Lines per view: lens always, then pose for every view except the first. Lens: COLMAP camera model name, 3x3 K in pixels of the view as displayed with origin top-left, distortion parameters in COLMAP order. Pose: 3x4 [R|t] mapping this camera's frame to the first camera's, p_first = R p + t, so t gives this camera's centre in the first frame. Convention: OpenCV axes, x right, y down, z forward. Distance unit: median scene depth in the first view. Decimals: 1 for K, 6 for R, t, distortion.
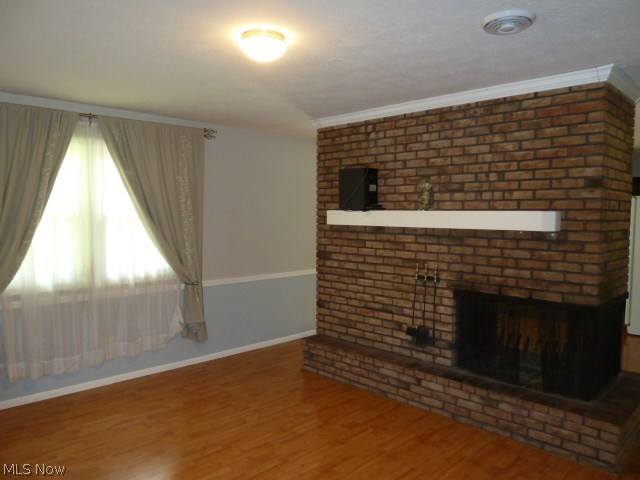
lens RADIAL K [[471.3, 0, 321.6], [0, 471.3, 242.3], [0, 0, 1]] dist [-0.015080, -0.001150]
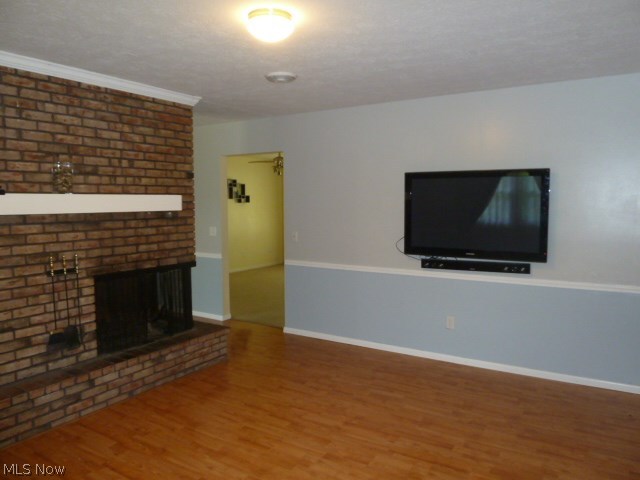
lens RADIAL K [[471.3, 0, 322.4], [0, 471.3, 238.2], [0, 0, 1]] dist [-0.015080, -0.001150]
pose [[-0.195442, -0.085196, 0.977008, -0.738811], [0.062610, 0.993103, 0.099125, -0.042978], [-0.978715, 0.080544, -0.188760, 0.713785]]
